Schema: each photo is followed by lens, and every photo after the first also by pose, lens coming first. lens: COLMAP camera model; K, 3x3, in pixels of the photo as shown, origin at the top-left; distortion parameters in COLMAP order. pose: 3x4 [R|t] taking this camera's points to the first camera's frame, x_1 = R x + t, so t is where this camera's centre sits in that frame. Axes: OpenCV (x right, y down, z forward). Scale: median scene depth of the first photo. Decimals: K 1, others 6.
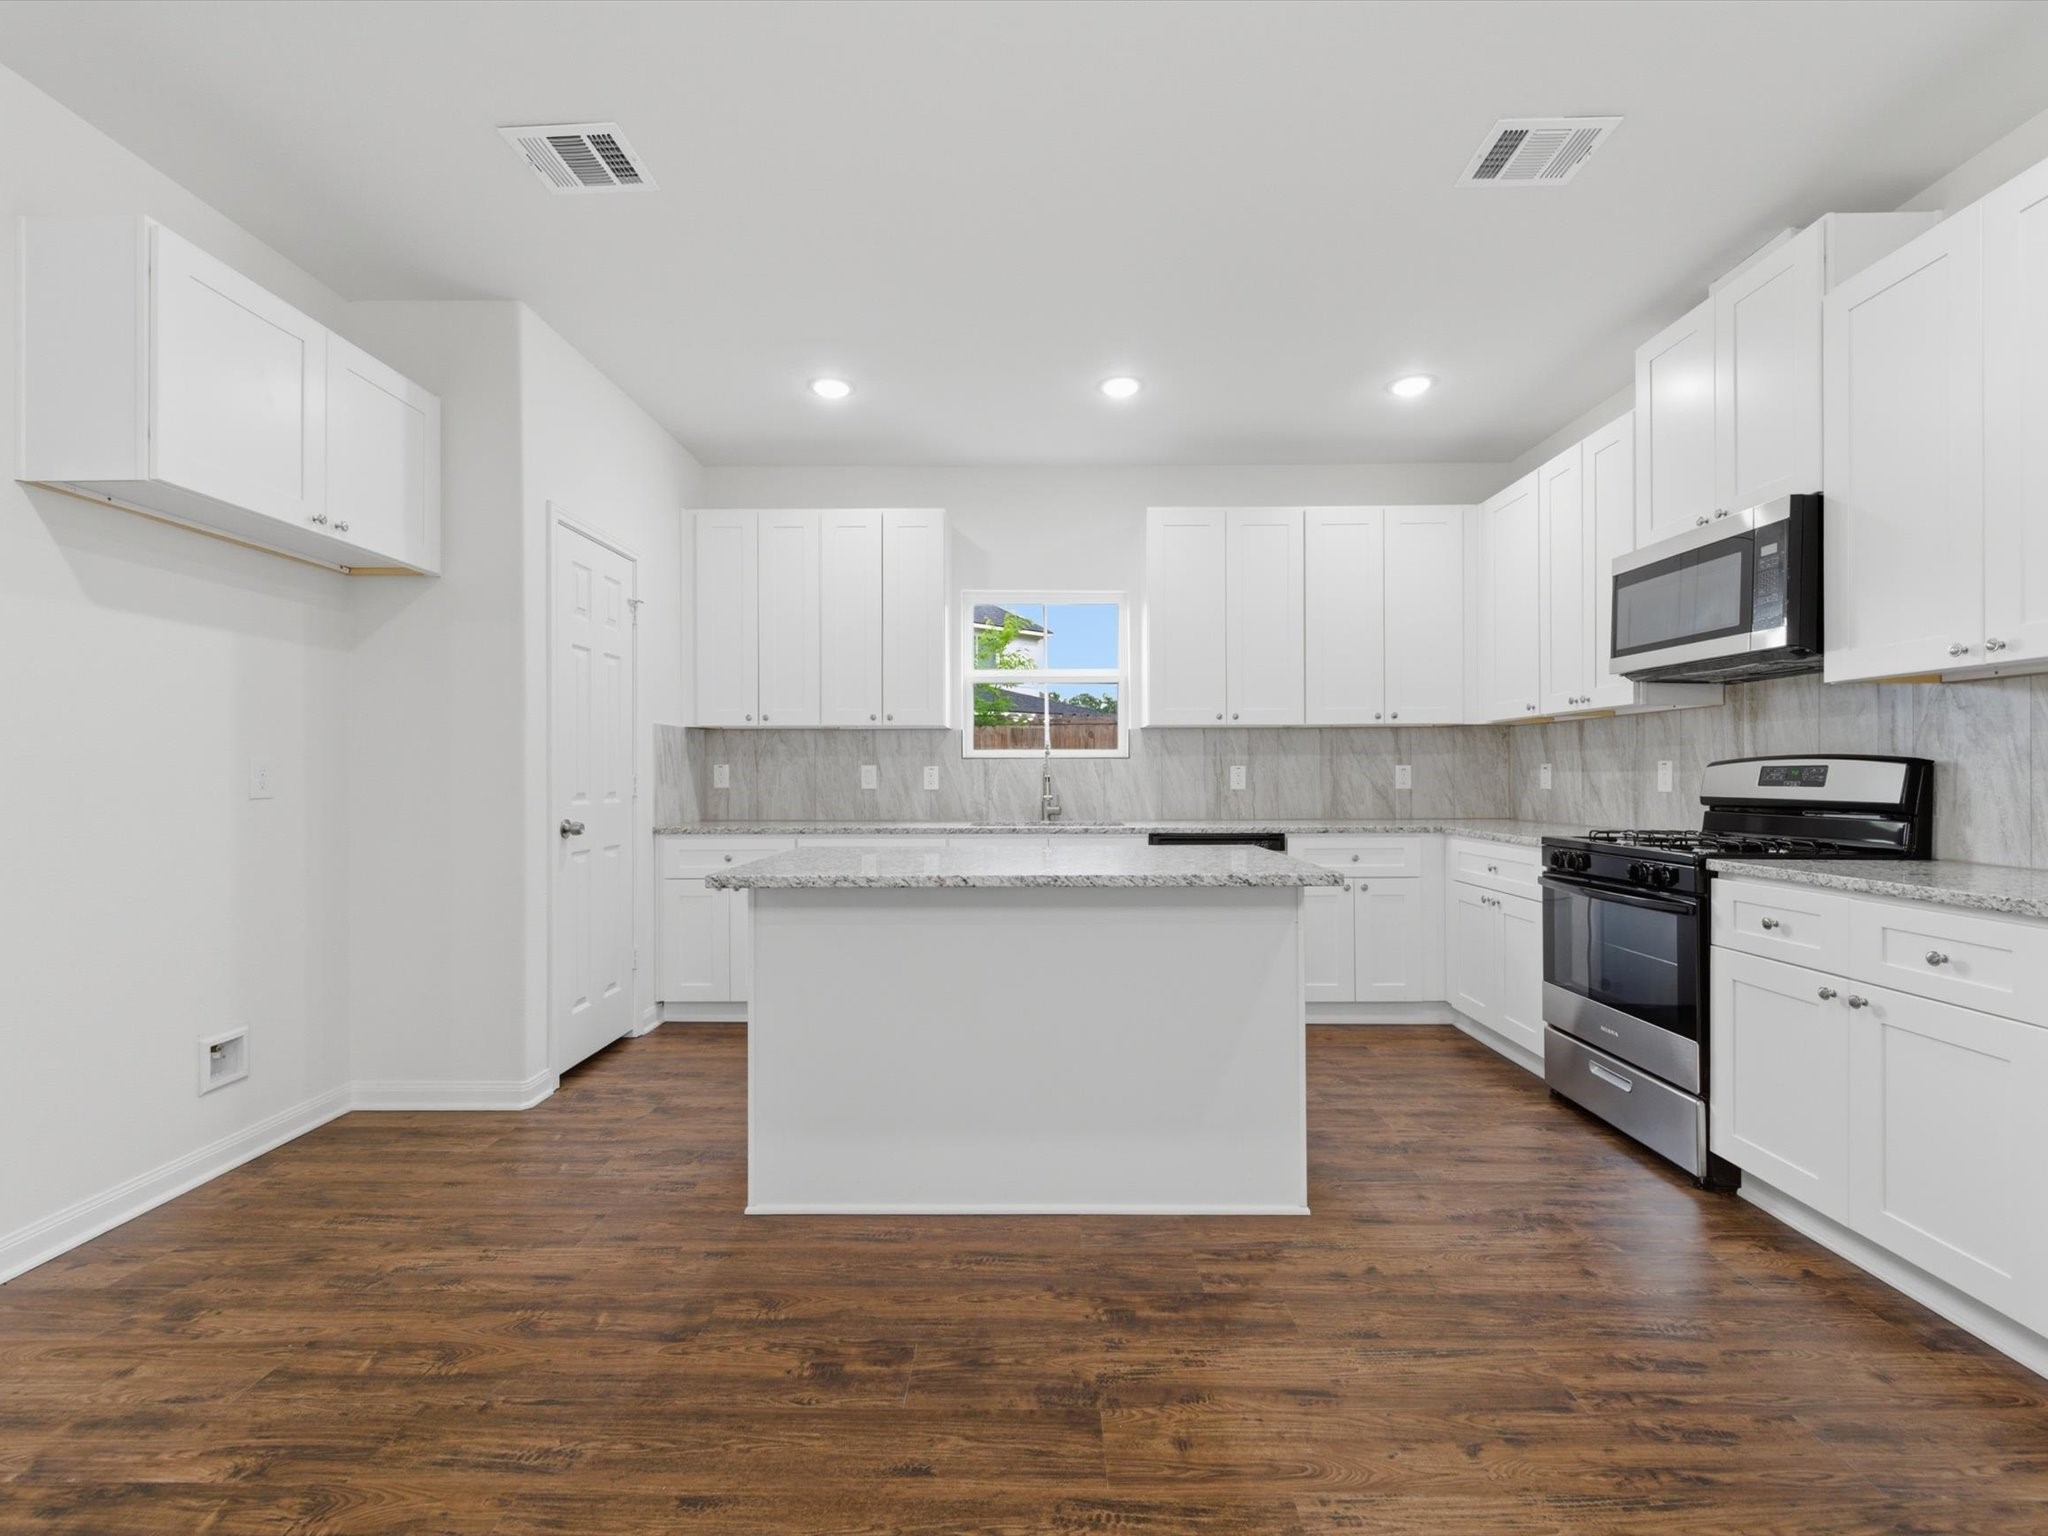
lens RADIAL K [[905.2, 0, 1024.0], [0, 905.2, 768.0], [0, 0, 1]] dist [0.003586, -0.000566]
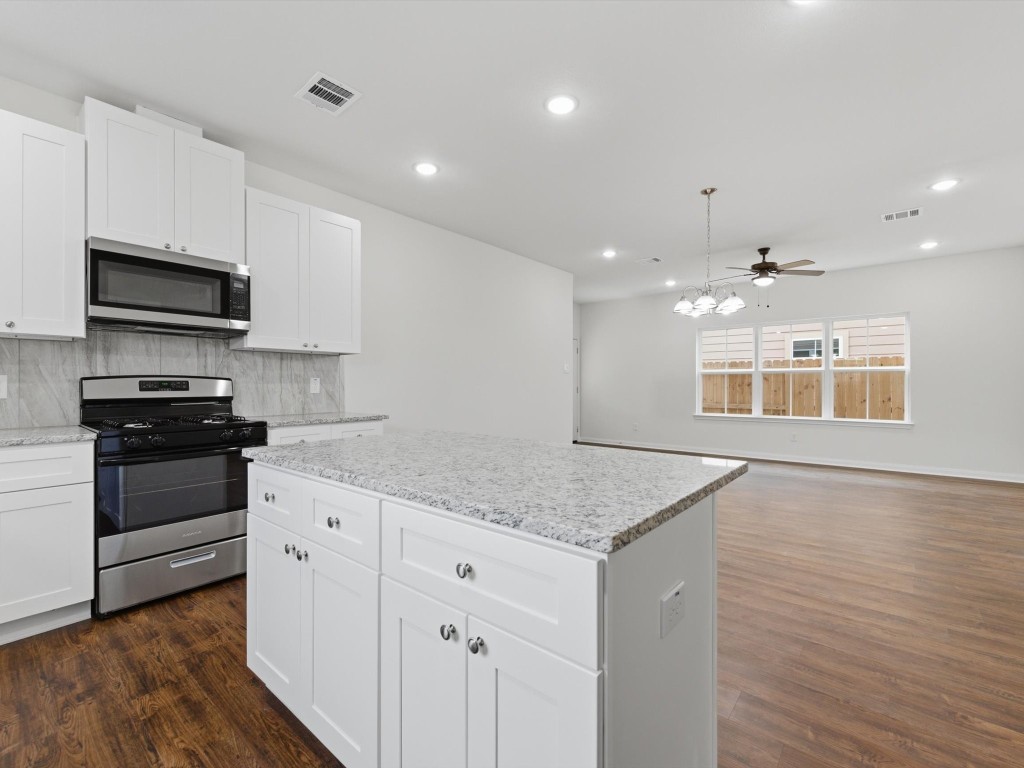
lens RADIAL K [[451.4, 0, 512.3], [0, 451.4, 385.0], [0, 0, 1]] dist [0.003313, -0.000405]
pose [[-0.772817, -0.001646, 0.634627, -0.385604], [-0.005210, 0.999979, -0.003751, 0.006984], [-0.634607, -0.006206, -0.772810, 1.325561]]
